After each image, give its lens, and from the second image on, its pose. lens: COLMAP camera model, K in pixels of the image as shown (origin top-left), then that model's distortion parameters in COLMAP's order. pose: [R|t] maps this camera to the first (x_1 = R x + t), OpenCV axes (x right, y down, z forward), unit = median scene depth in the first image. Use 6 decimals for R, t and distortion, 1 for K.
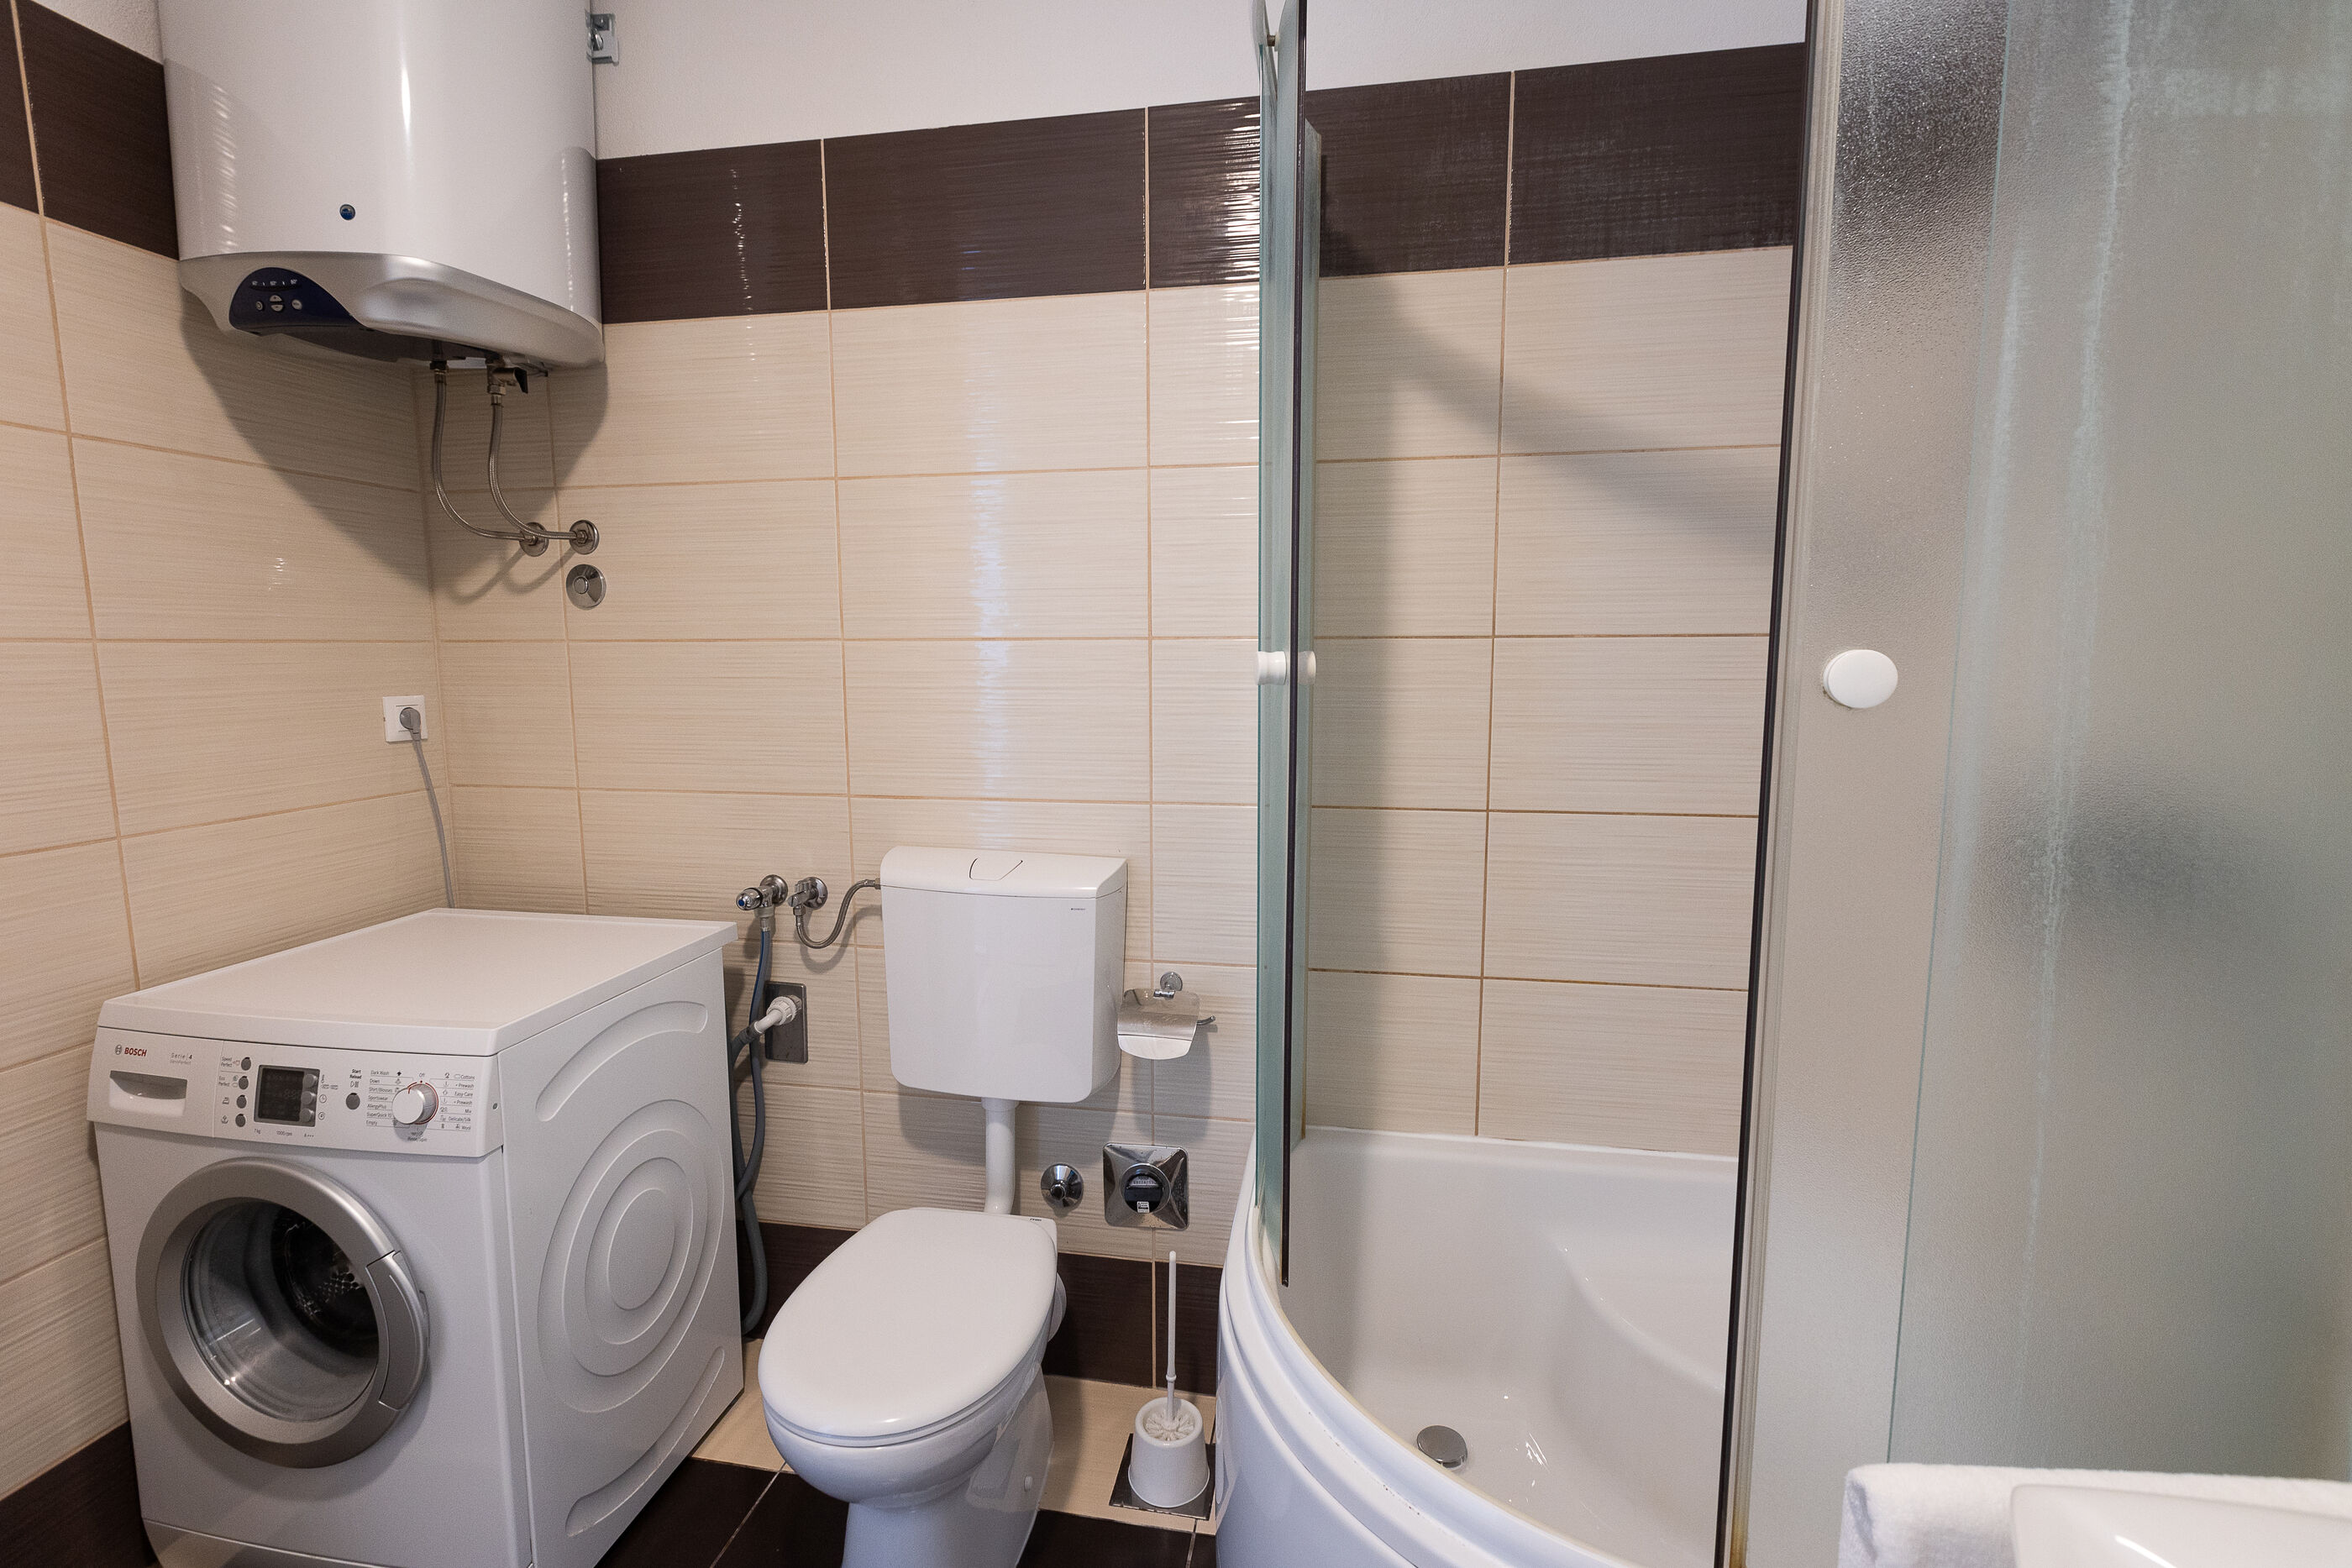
lens RADIAL K [[1044.3, 0, 1169.0], [0, 1044.3, 768.0], [0, 0, 1]] dist [-0.001151, 0.000338]
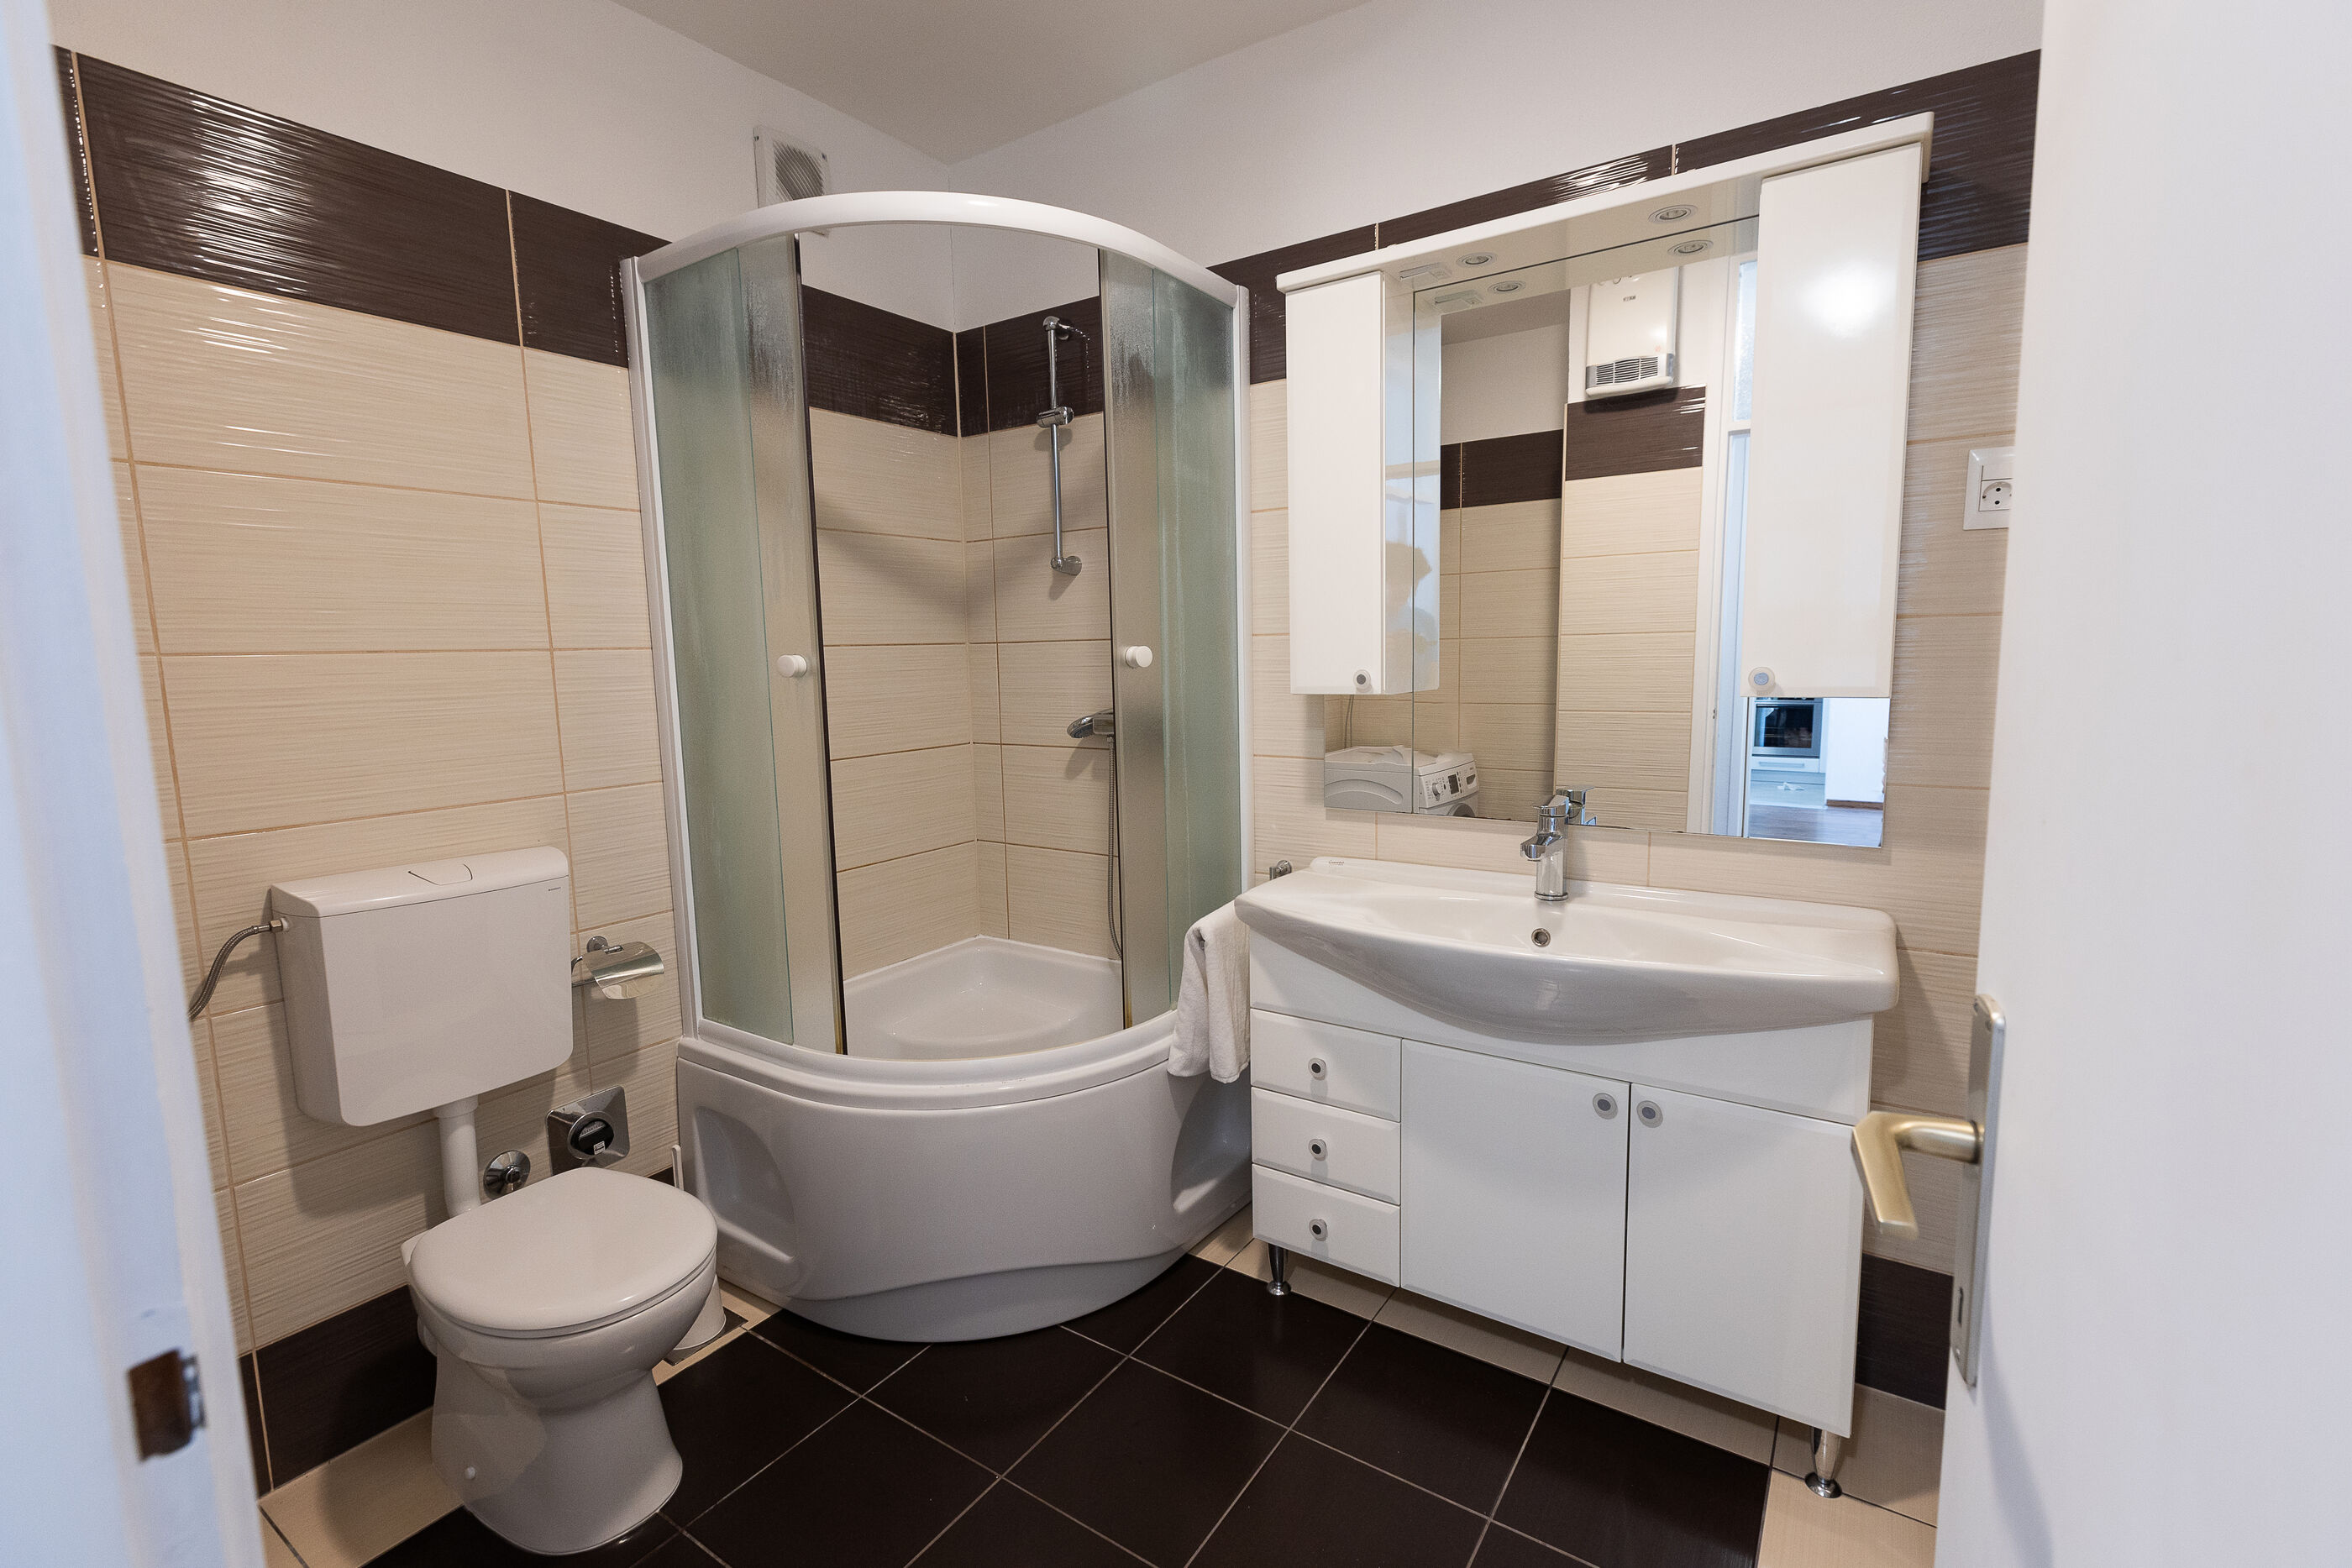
lens RADIAL K [[1044.3, 0, 1189.6], [0, 1044.3, 780.5], [0, 0, 1]] dist [-0.001151, 0.000338]
pose [[0.390953, -0.120737, 0.912457, -0.790307], [0.130698, 0.988596, 0.074812, 0.023398], [-0.911084, 0.090008, 0.402274, -0.086356]]
